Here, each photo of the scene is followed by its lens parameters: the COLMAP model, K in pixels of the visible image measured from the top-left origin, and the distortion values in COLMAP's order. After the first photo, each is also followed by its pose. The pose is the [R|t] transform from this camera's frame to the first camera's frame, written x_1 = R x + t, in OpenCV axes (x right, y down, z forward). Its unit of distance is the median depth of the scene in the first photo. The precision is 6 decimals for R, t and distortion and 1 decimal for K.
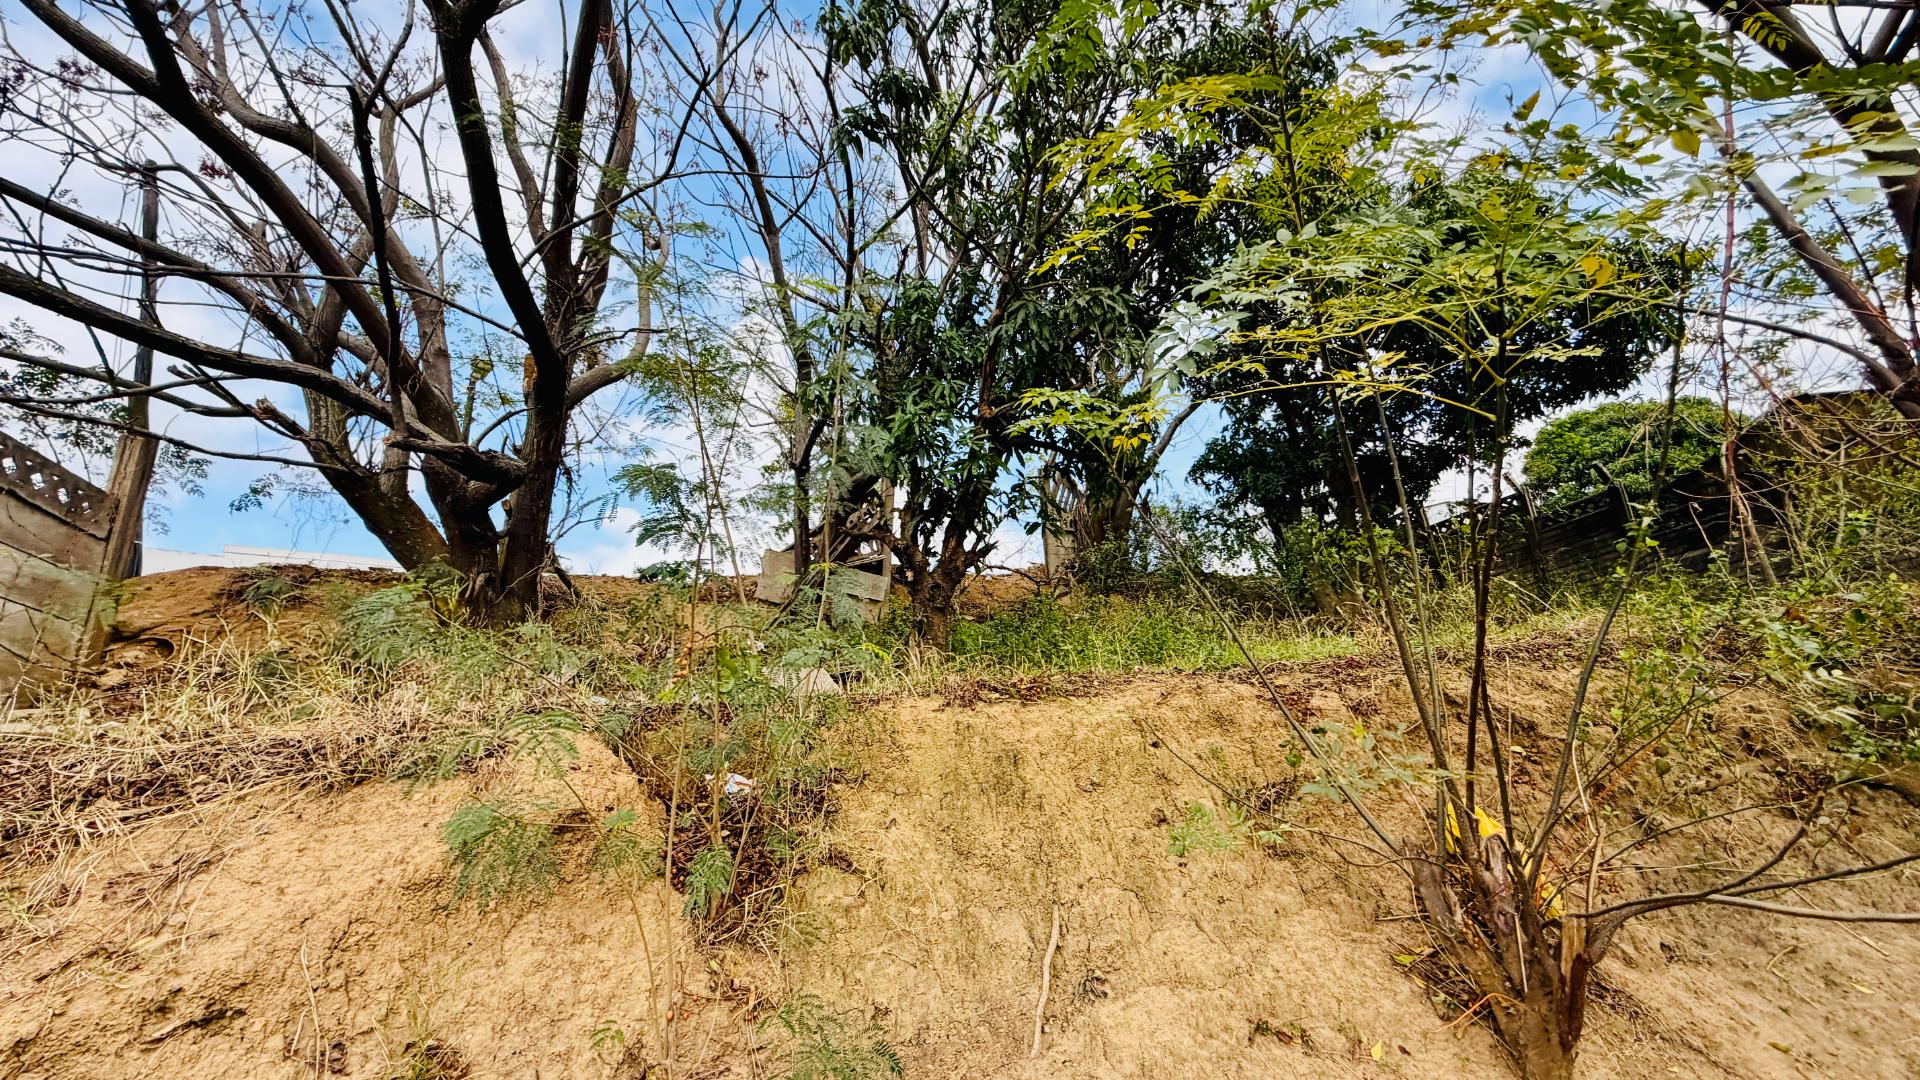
lens RADIAL K [[763.6, 0, 957.2], [0, 763.6, 542.5], [0, 0, 1]] dist [0.000077, -0.000147]
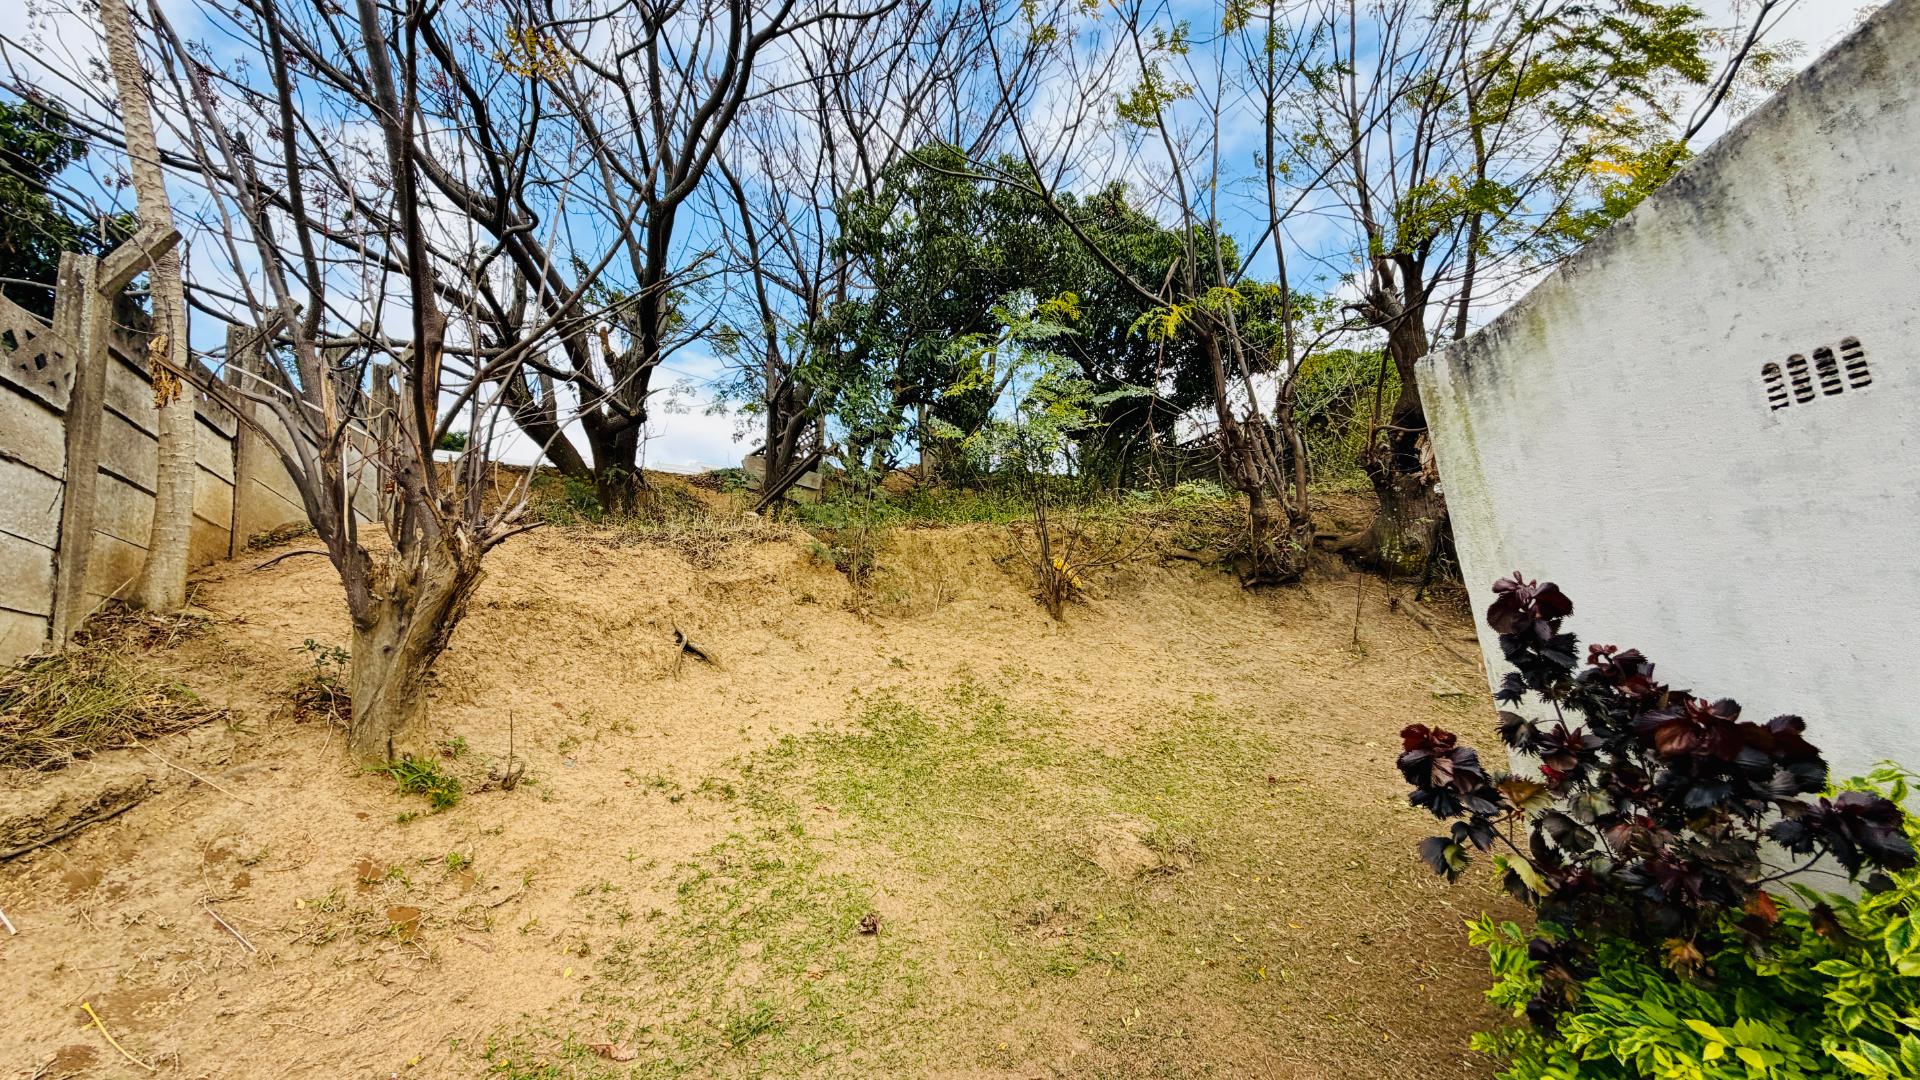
lens RADIAL K [[763.6, 0, 957.2], [0, 763.6, 542.5], [0, 0, 1]] dist [0.000077, -0.000147]
pose [[0.982377, 0.011151, 0.186577, -0.125942], [-0.039172, 0.988334, 0.147181, -0.064293], [-0.182759, -0.151895, 0.971353, -0.665184]]
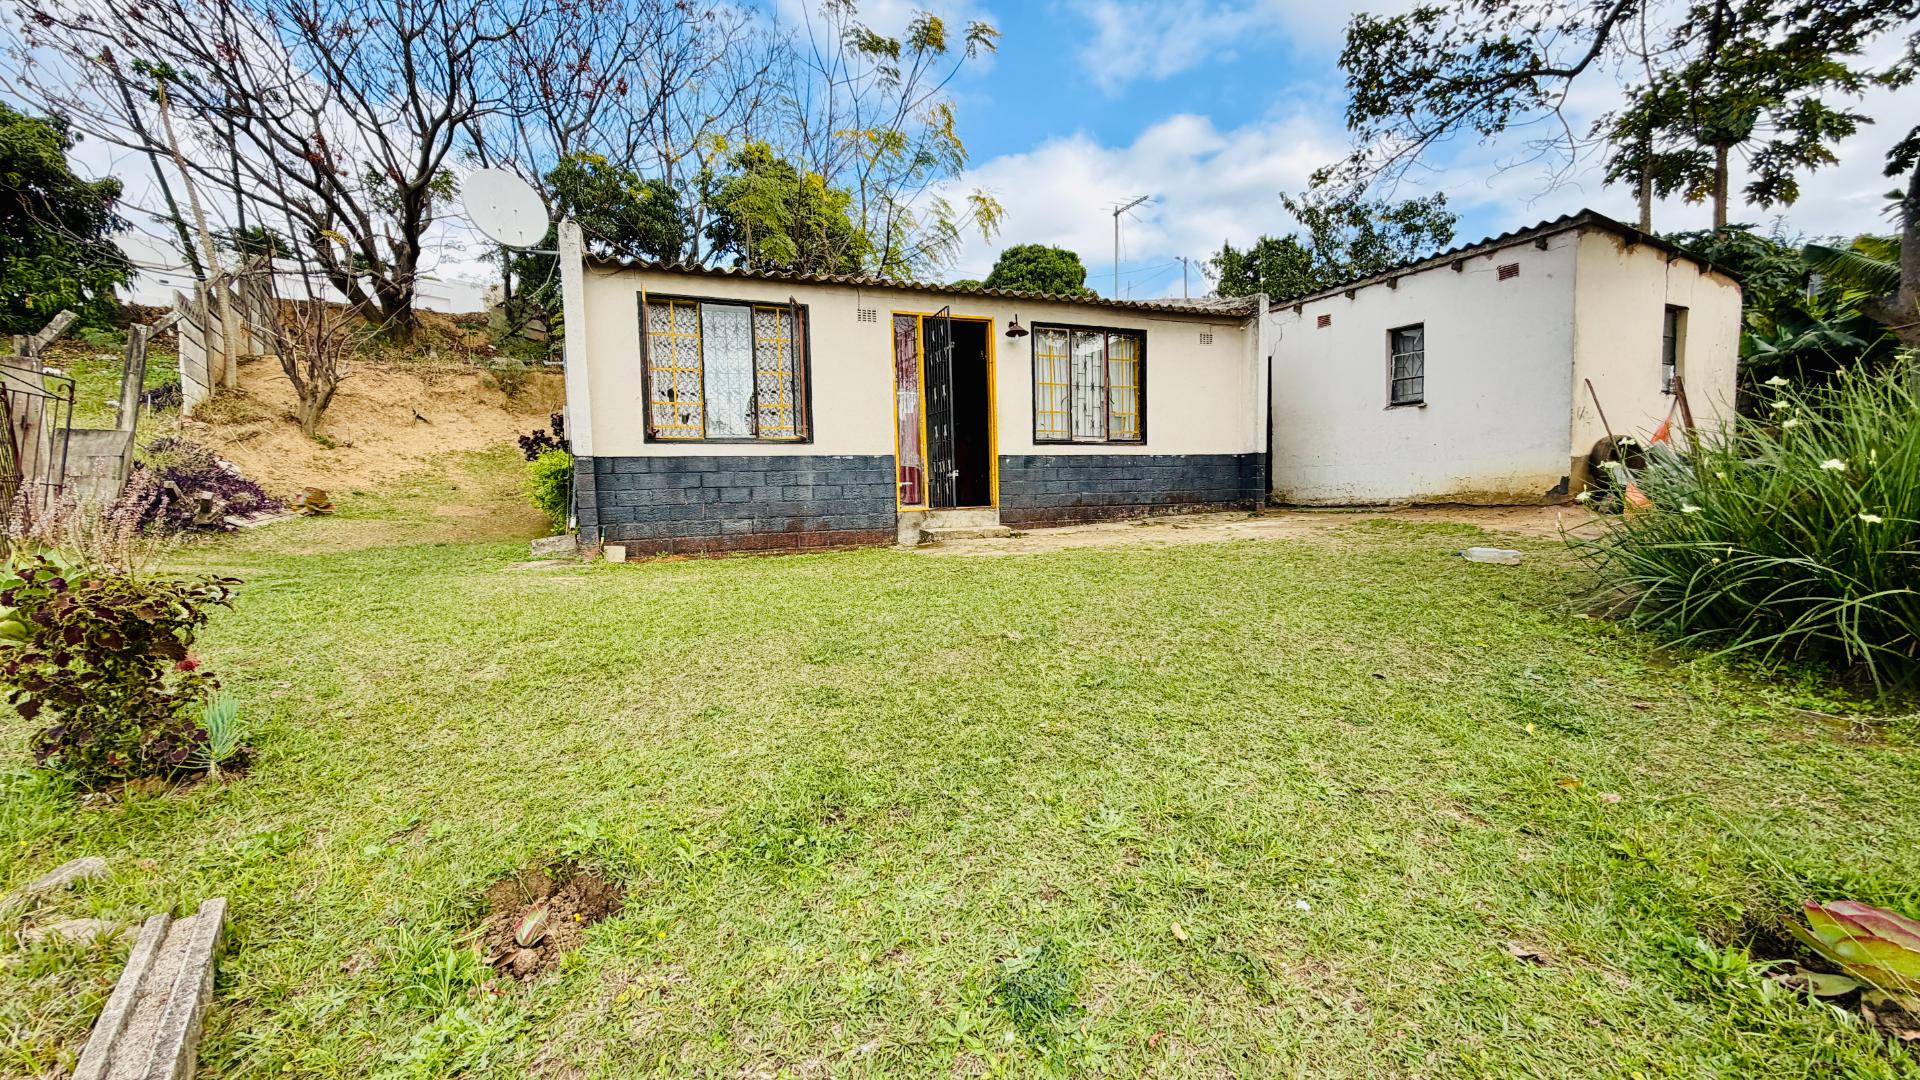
lens RADIAL K [[763.6, 0, 957.2], [0, 763.6, 542.5], [0, 0, 1]] dist [0.000077, -0.000147]
pose [[0.935520, 0.031887, 0.351832, 0.344809], [-0.165454, 0.919487, 0.356608, -0.453956], [-0.312134, -0.391826, 0.865474, -2.090237]]
